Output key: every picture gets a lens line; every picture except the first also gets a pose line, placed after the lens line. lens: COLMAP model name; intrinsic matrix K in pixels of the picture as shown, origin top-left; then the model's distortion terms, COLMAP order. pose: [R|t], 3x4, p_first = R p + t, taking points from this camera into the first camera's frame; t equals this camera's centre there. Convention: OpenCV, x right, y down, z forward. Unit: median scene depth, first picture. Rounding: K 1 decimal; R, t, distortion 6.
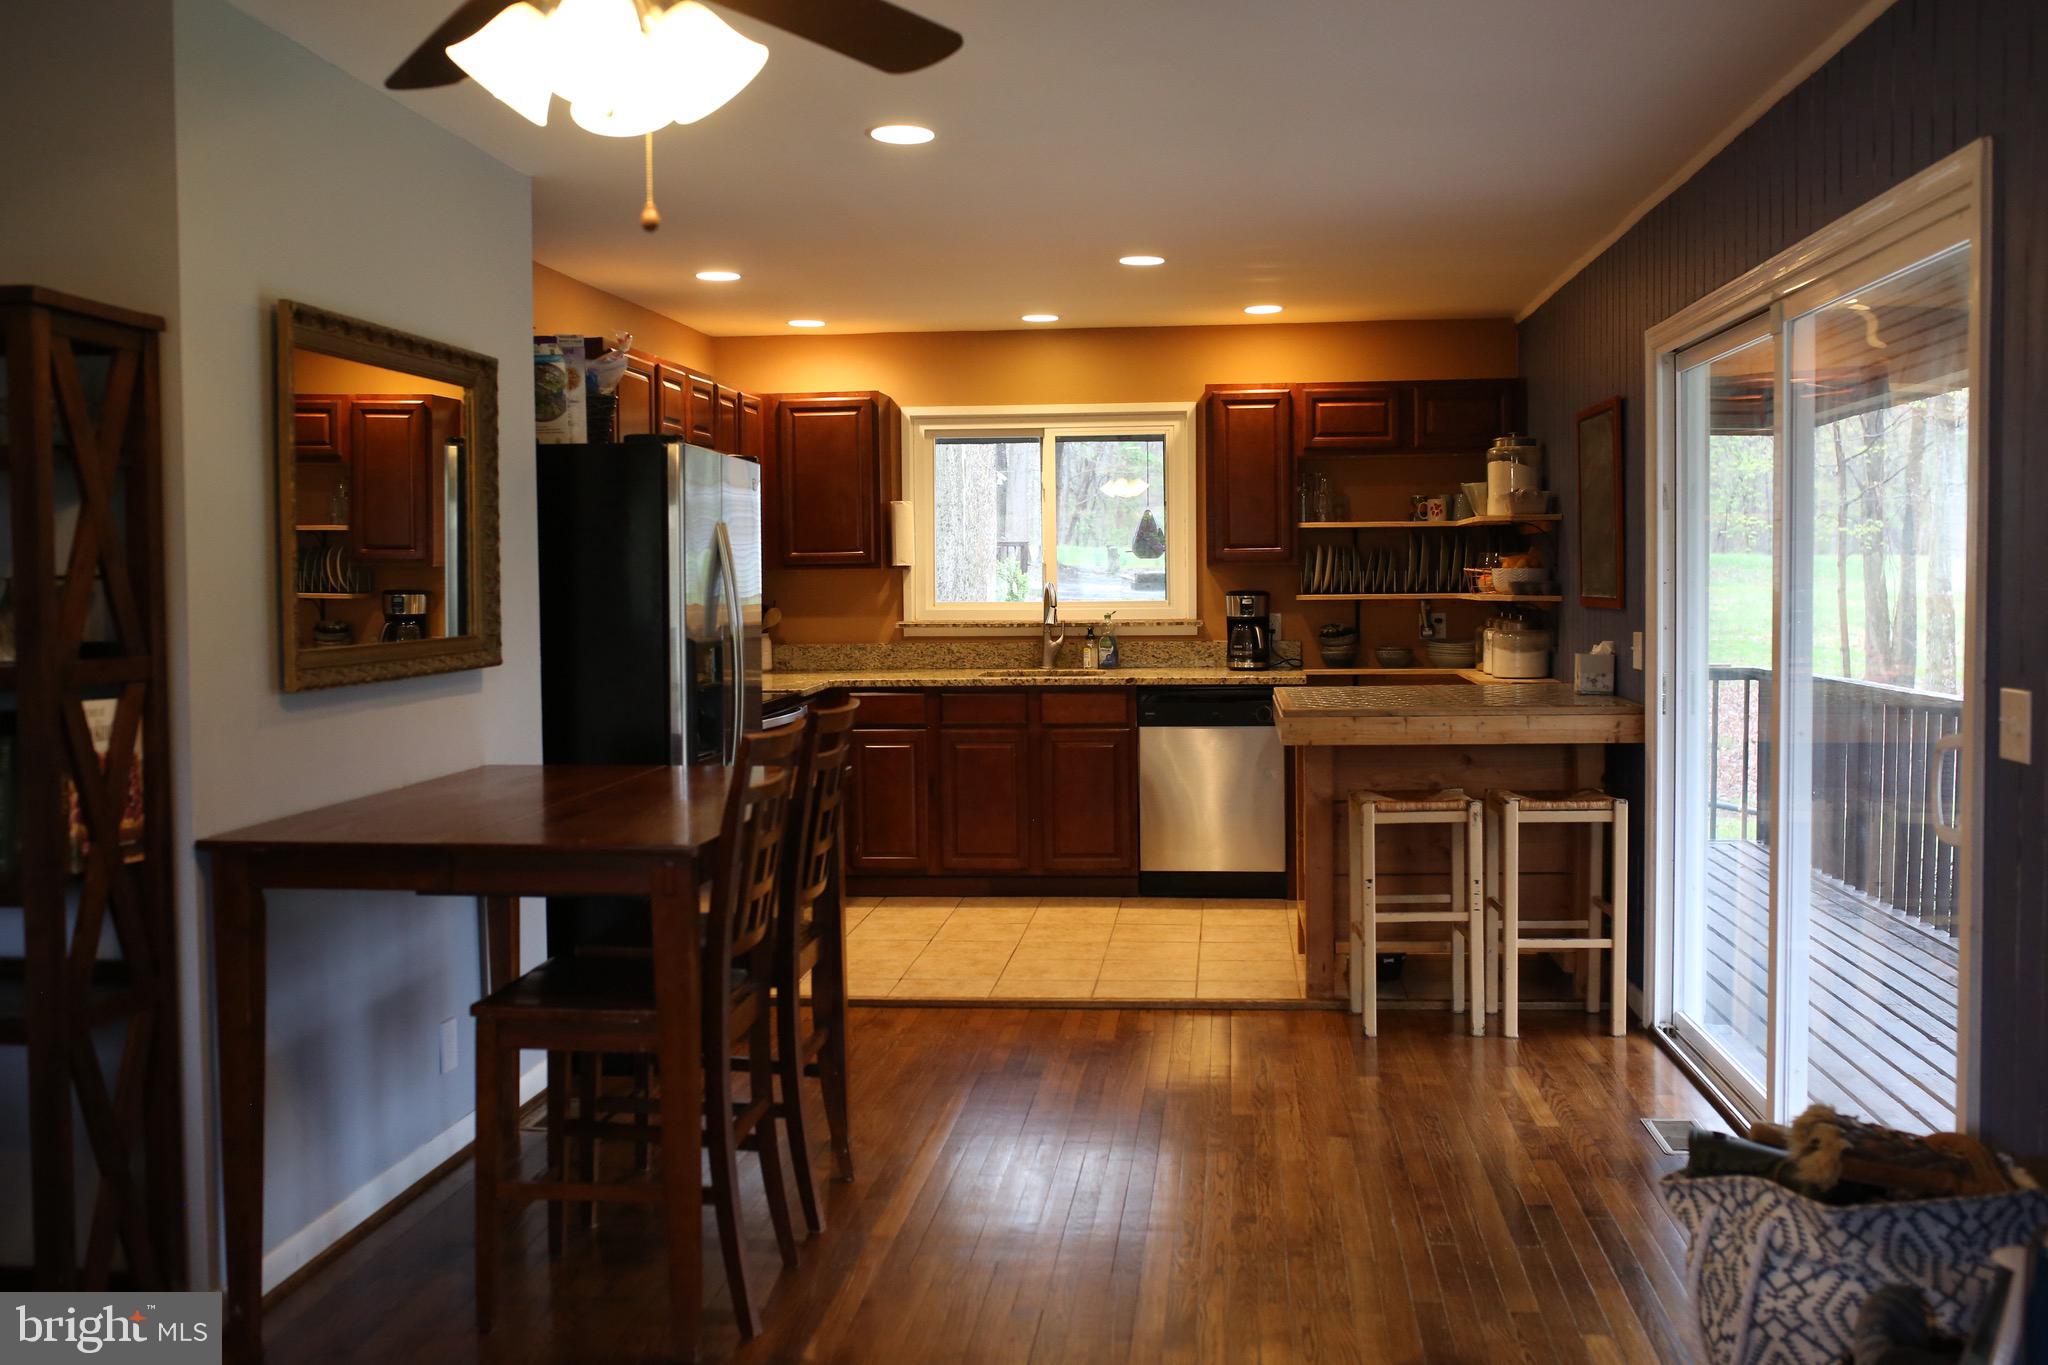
lens RADIAL K [[1926.5, 0, 1024.0], [0, 1926.5, 682.5], [0, 0, 1]] dist [-0.072041, 0.101880]
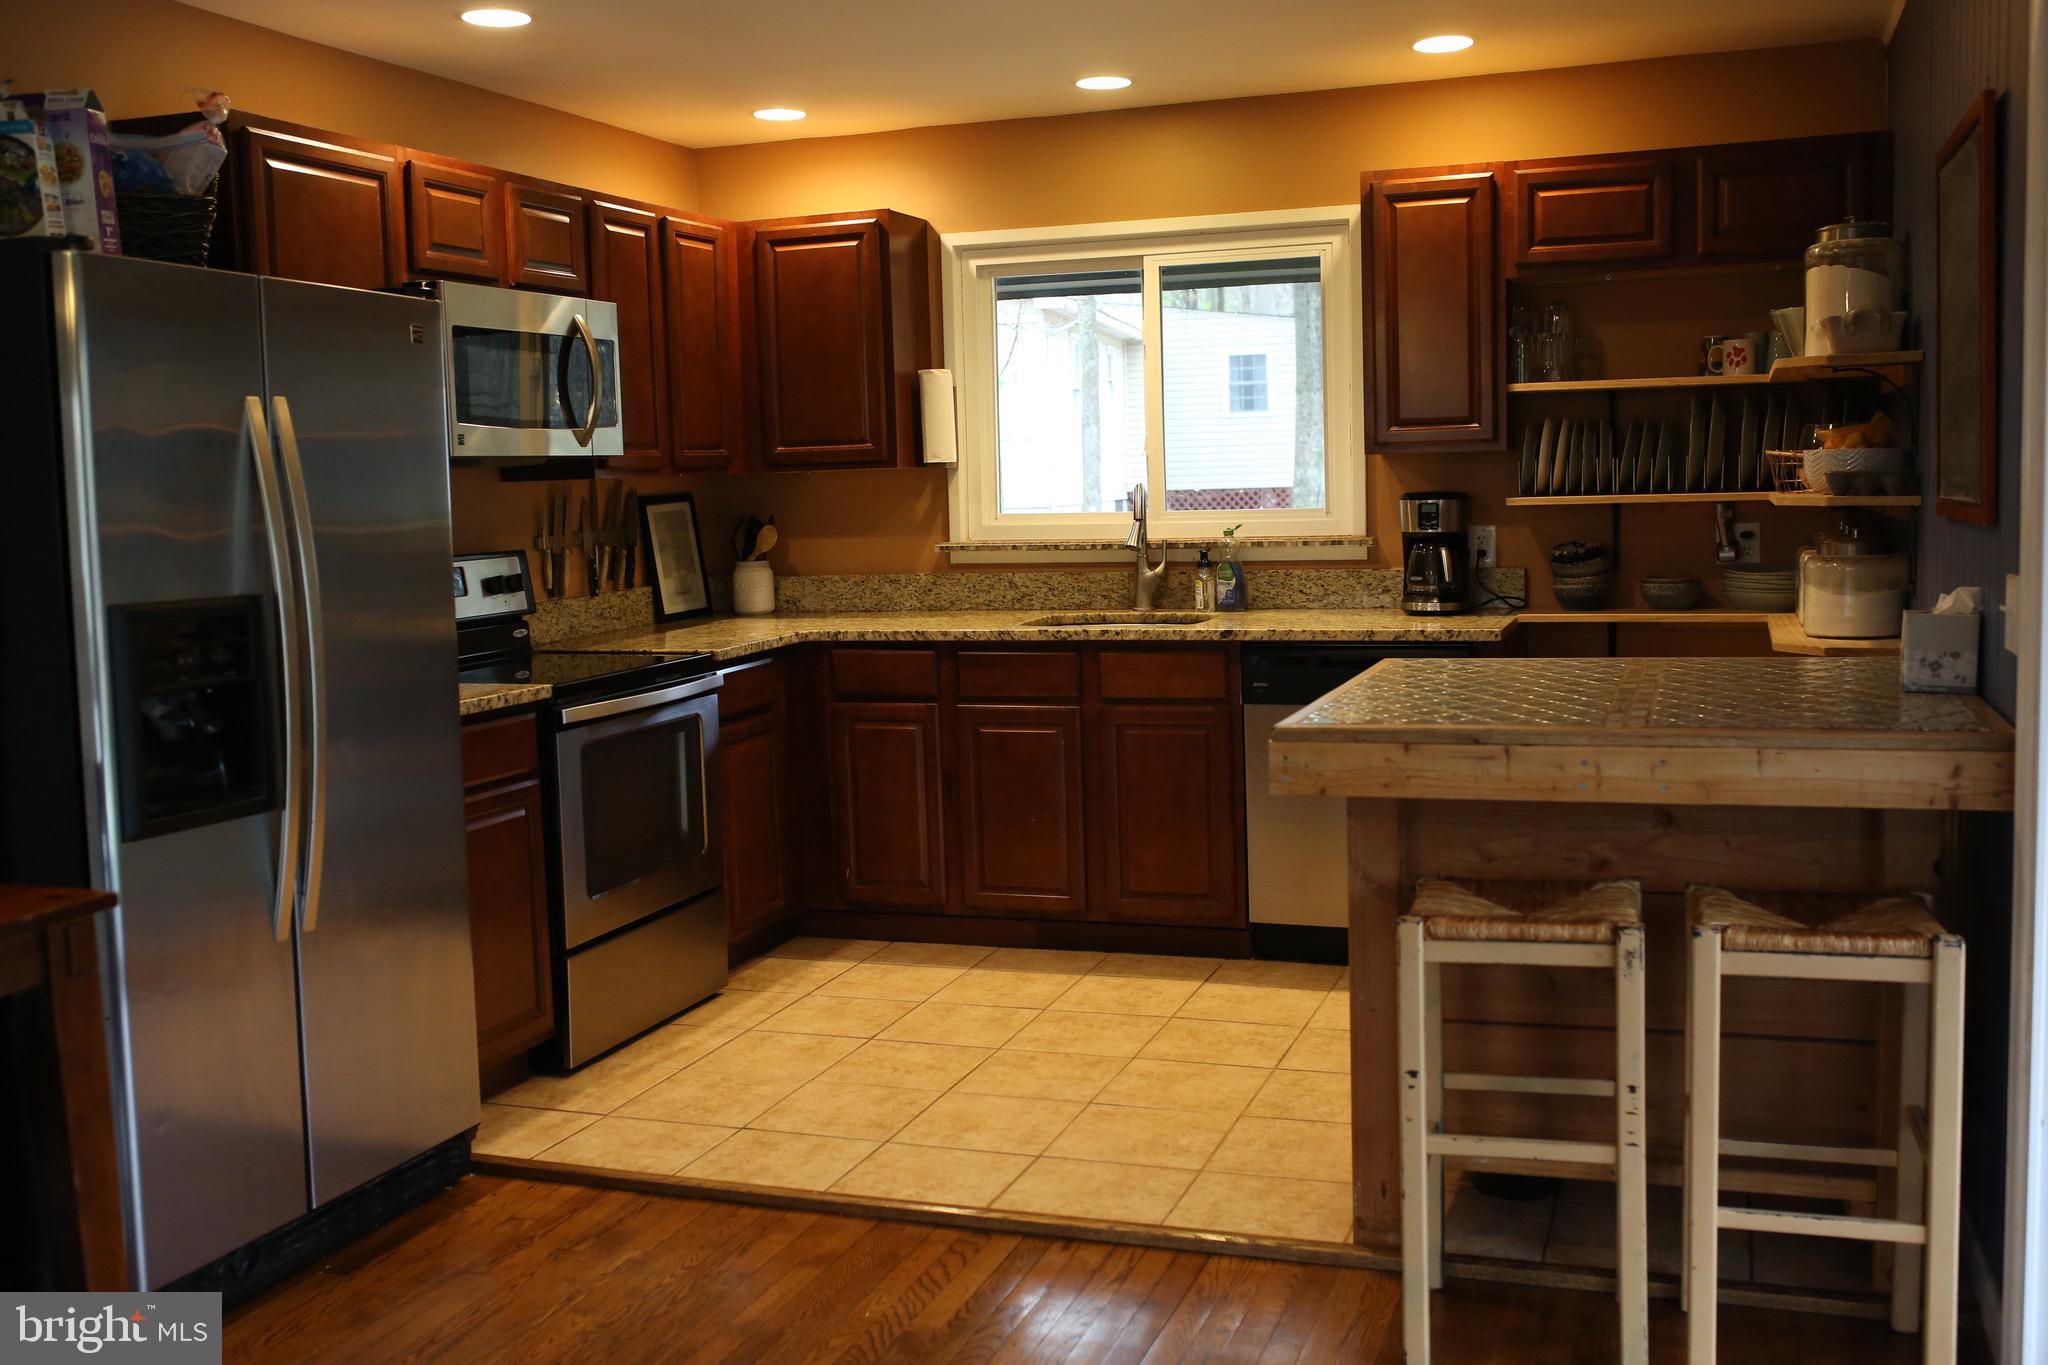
lens RADIAL K [[1926.5, 0, 1024.0], [0, 1926.5, 682.5], [0, 0, 1]] dist [-0.072041, 0.101880]
pose [[0.970880, 0.008192, -0.239426, 0.138405], [0.004608, 0.998592, 0.052855, -0.018480], [0.239521, -0.052419, 0.969475, 0.339032]]
